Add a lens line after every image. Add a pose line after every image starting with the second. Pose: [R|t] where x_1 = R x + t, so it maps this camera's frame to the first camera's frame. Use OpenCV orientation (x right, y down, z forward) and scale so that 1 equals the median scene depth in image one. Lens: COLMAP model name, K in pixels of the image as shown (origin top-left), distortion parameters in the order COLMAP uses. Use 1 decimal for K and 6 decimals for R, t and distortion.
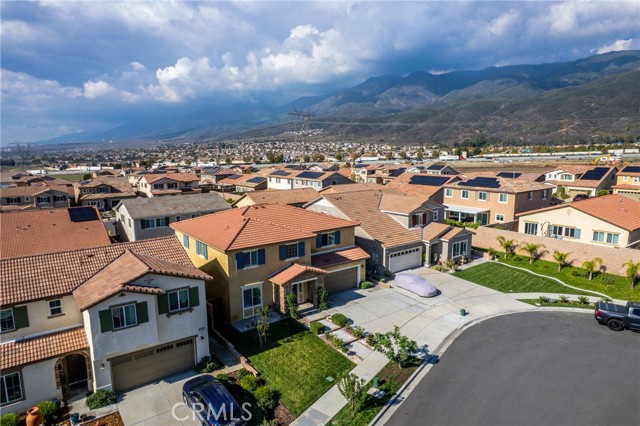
lens RADIAL K [[411.5, 0, 320.0], [0, 411.5, 213.0], [0, 0, 1]] dist [-0.071936, 0.055507]
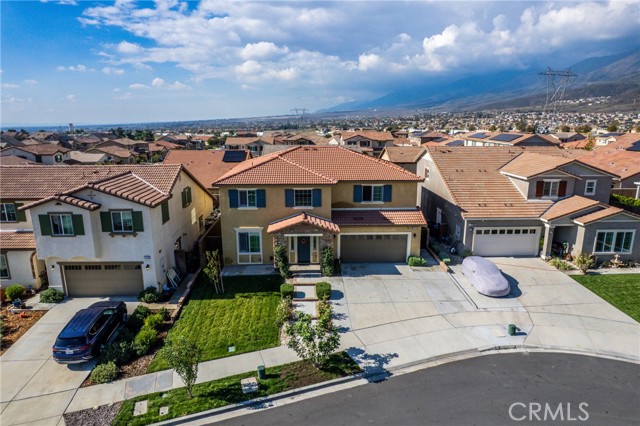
lens RADIAL K [[411.5, 0, 320.0], [0, 411.5, 213.0], [0, 0, 1]] dist [-0.071936, 0.055507]
pose [[0.822955, 0.136706, -0.551413, 0.375776], [-0.096903, 0.990170, 0.100860, 0.031313], [0.559781, -0.029570, 0.828113, 0.295634]]
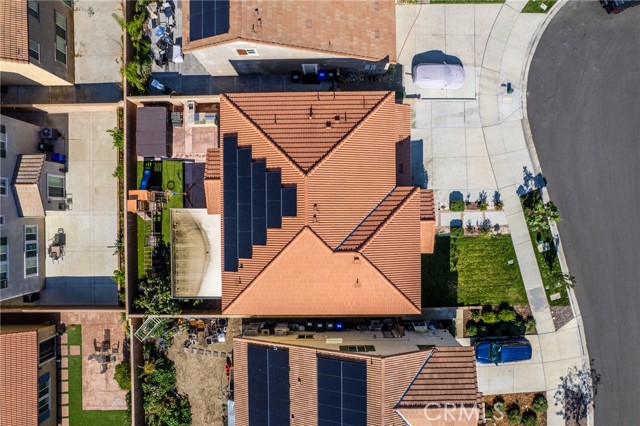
lens RADIAL K [[411.5, 0, 320.0], [0, 411.5, 213.0], [0, 0, 1]] dist [-0.071936, 0.055507]
pose [[0.593099, -0.805075, -0.009371, -0.137473], [0.136933, 0.089396, 0.986538, -0.677999], [-0.793400, -0.586398, 0.163262, 0.913020]]
